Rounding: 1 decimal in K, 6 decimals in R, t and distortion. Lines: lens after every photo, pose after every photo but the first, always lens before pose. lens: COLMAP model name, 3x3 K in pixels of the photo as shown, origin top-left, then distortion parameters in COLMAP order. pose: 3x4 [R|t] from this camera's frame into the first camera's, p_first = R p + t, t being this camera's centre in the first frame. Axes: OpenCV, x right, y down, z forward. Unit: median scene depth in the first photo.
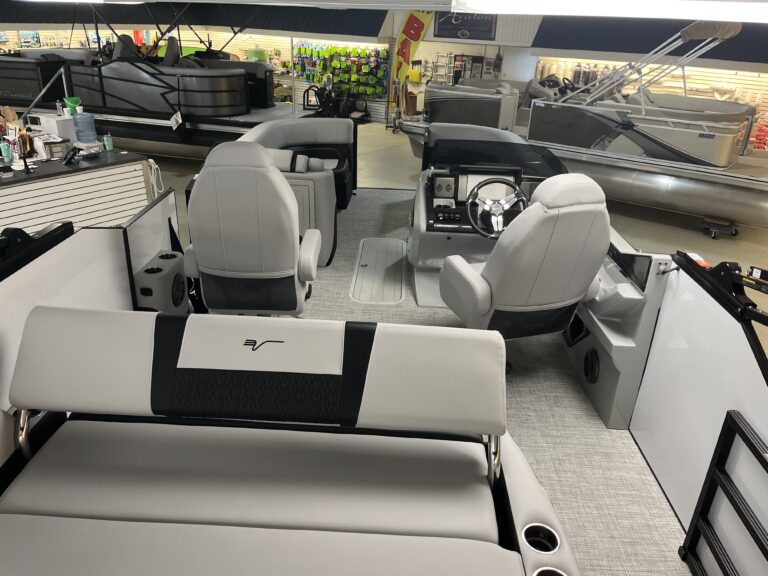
lens RADIAL K [[585.3, 0, 384.0], [0, 585.3, 288.0], [0, 0, 1]] dist [0.031881, -0.015239]
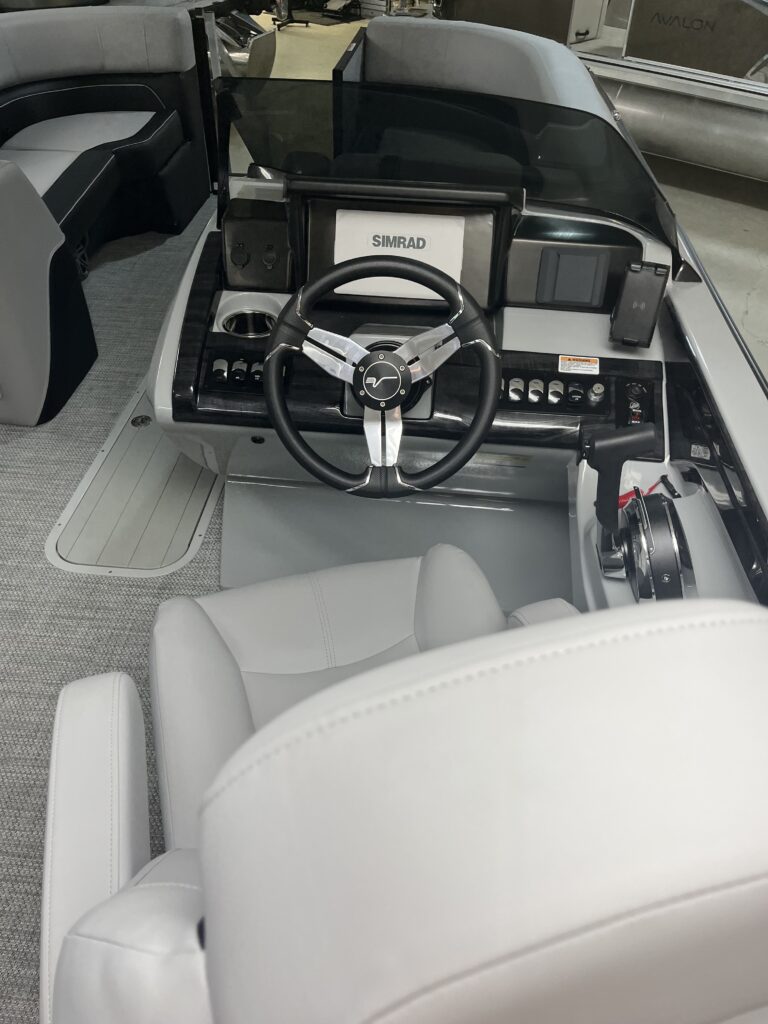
lens RADIAL K [[763.0, 0, 384.0], [0, 763.0, 512.0], [0, 0, 1]] dist [0.000043, -0.001021]
pose [[0.998683, 0.027937, -0.043038, 0.189215], [-0.014129, 0.956080, 0.292766, -0.160849], [0.049326, -0.291772, 0.955215, 0.593648]]
